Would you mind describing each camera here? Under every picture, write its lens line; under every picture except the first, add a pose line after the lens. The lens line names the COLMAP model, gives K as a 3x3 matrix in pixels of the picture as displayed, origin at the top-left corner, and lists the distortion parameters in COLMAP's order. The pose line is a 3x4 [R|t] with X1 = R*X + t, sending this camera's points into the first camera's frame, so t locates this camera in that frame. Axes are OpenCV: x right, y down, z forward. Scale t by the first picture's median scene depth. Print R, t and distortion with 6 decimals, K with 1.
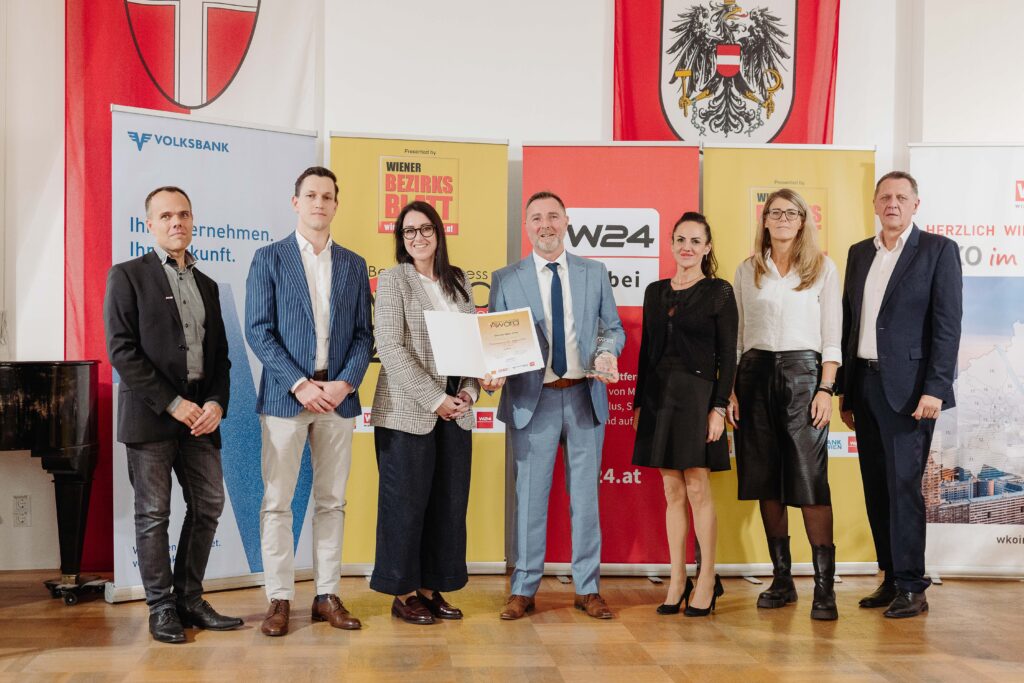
lens RADIAL K [[1262.6, 0, 478.9], [0, 1262.6, 364.3], [0, 0, 1]] dist [0.026821, 0.000000]
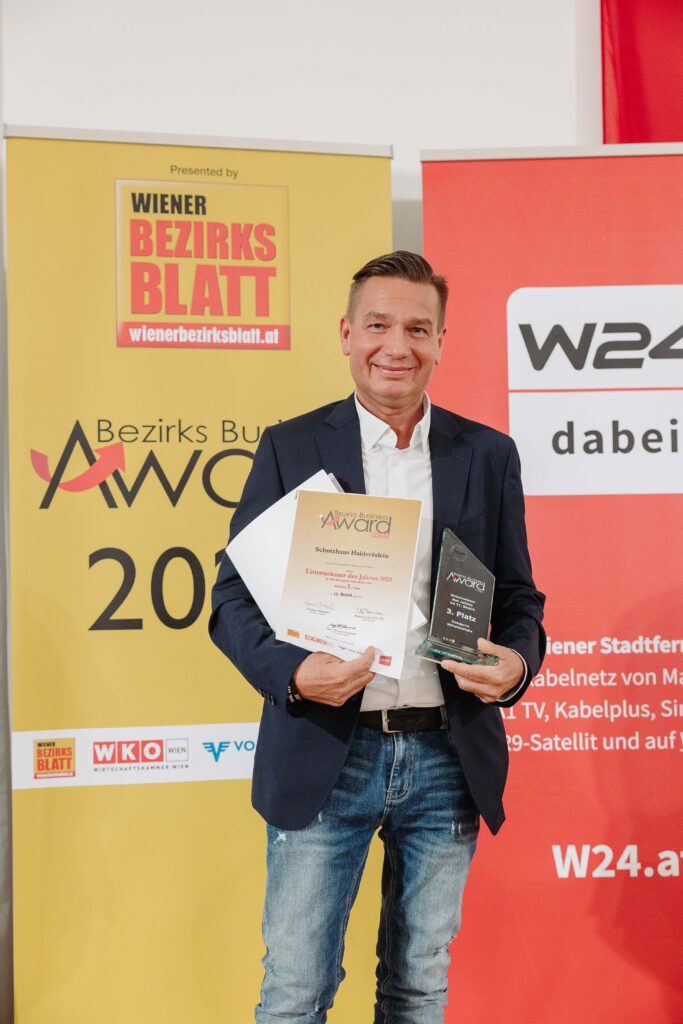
lens RADIAL K [[1581.4, 0, 340.6], [0, 1581.4, 504.1], [0, 0, 1]] dist [0.039284, 0.000000]
pose [[0.999275, -0.023252, 0.030142, -0.016595], [0.024448, 0.998904, -0.039923, -0.021578], [-0.029181, 0.040631, 0.998748, 0.418271]]
